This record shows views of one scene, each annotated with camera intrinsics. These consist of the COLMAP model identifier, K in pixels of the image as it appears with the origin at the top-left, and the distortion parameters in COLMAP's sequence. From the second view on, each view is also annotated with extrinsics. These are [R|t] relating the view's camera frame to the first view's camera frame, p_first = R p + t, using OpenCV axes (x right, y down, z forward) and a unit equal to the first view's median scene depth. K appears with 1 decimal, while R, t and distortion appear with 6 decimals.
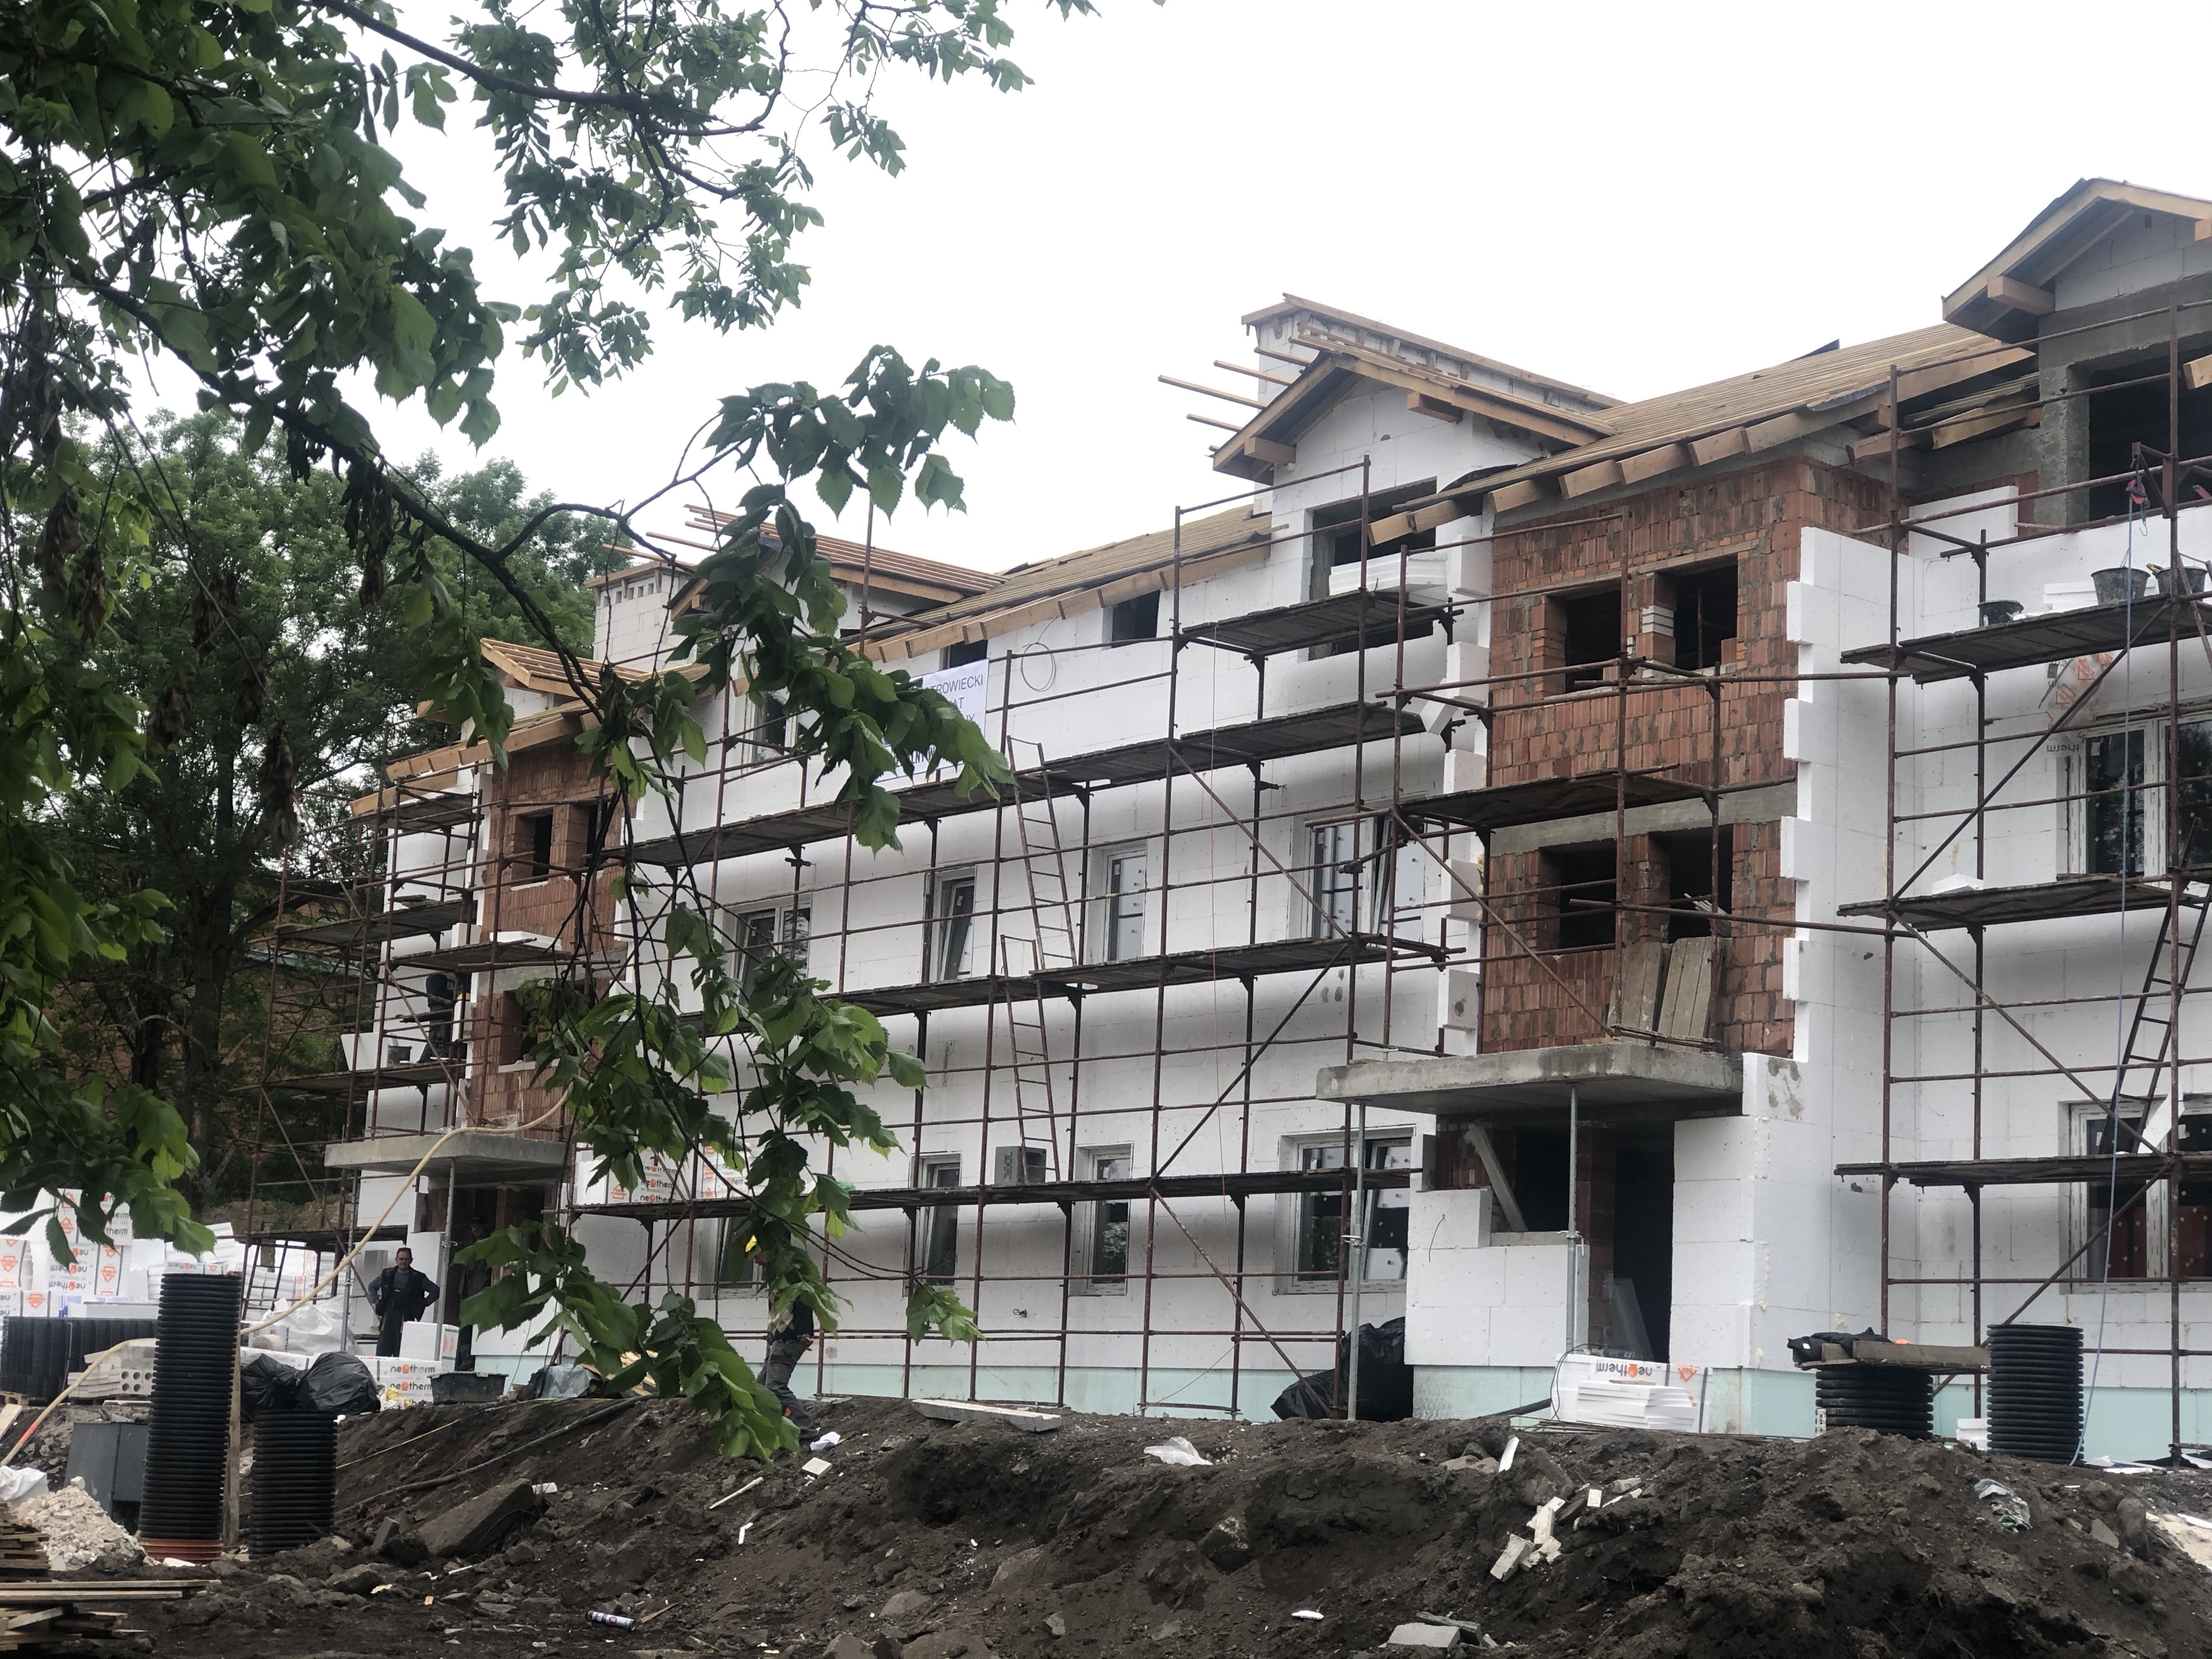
lens RADIAL K [[3628.6, 0, 1110.8], [0, 3628.6, 833.2], [0, 0, 1]] dist [0.006954, 0.000000]
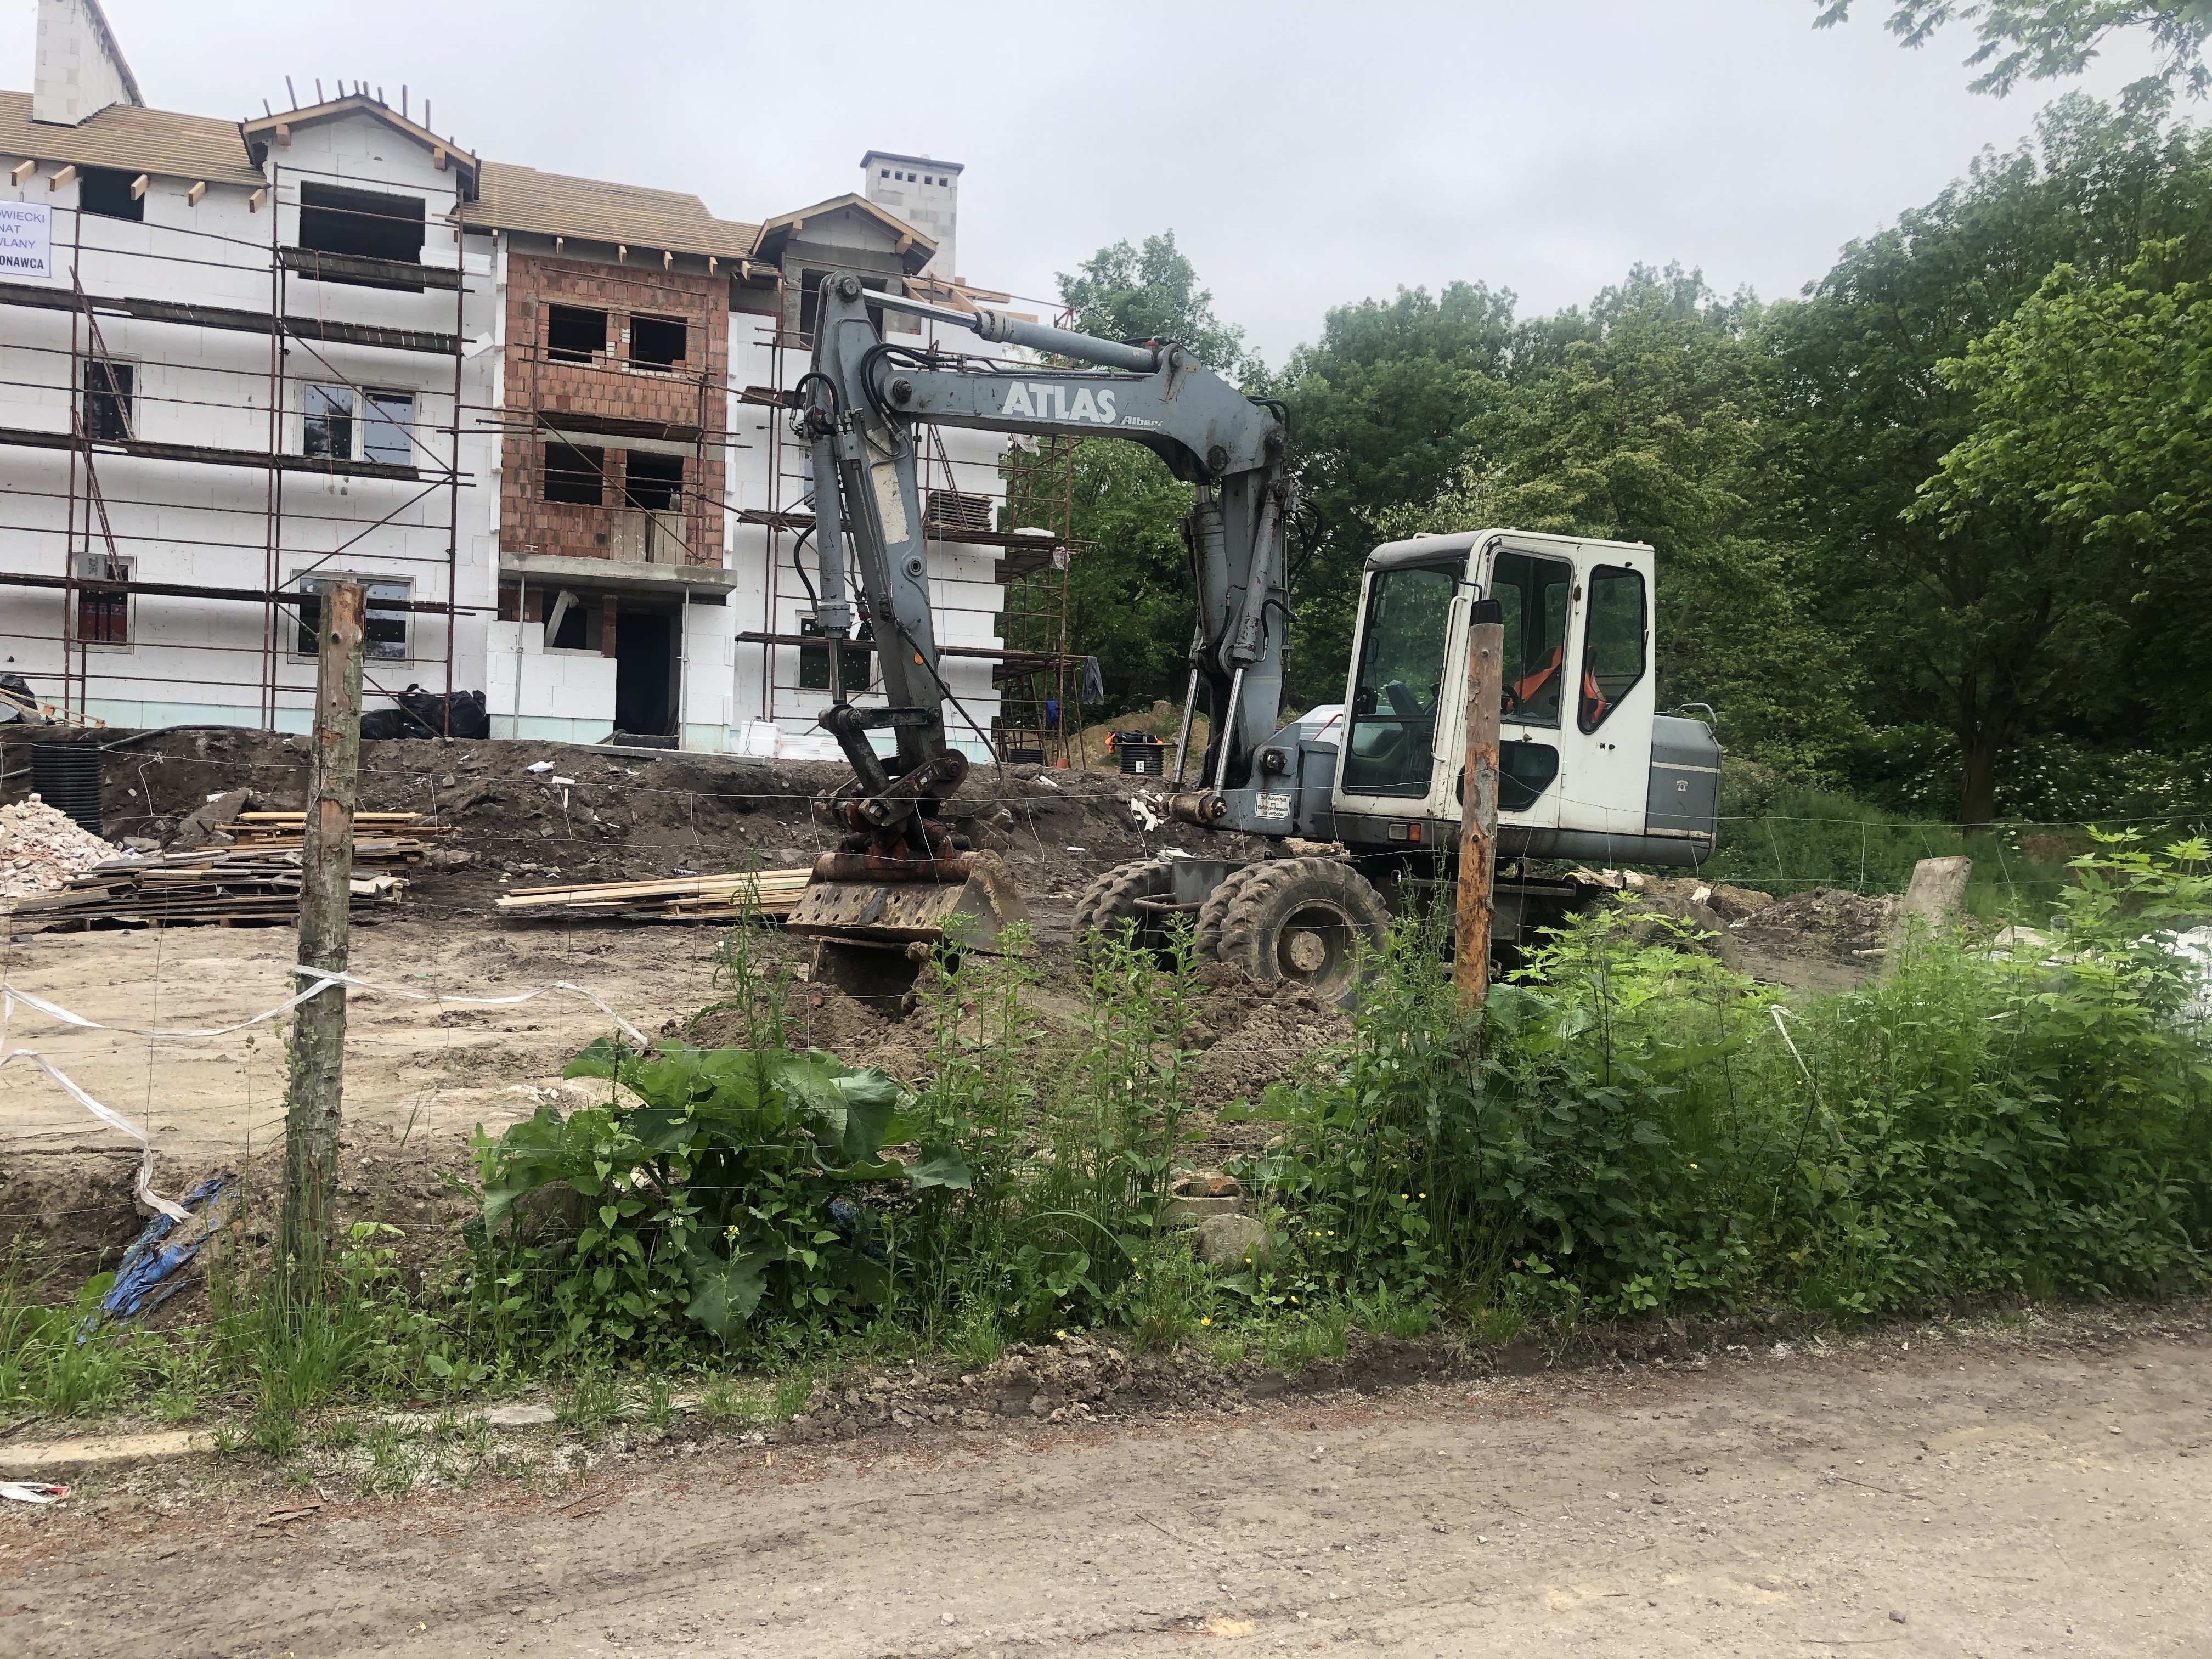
lens RADIAL K [[1801.4, 0, 1096.3], [0, 1801.4, 845.5], [0, 0, 1]] dist [0.033538, -0.034065]
pose [[0.344939, -0.043244, 0.937628, -0.679372], [-0.177198, 0.977976, 0.110294, 0.055614], [-0.921747, -0.204190, 0.329680, 0.398701]]
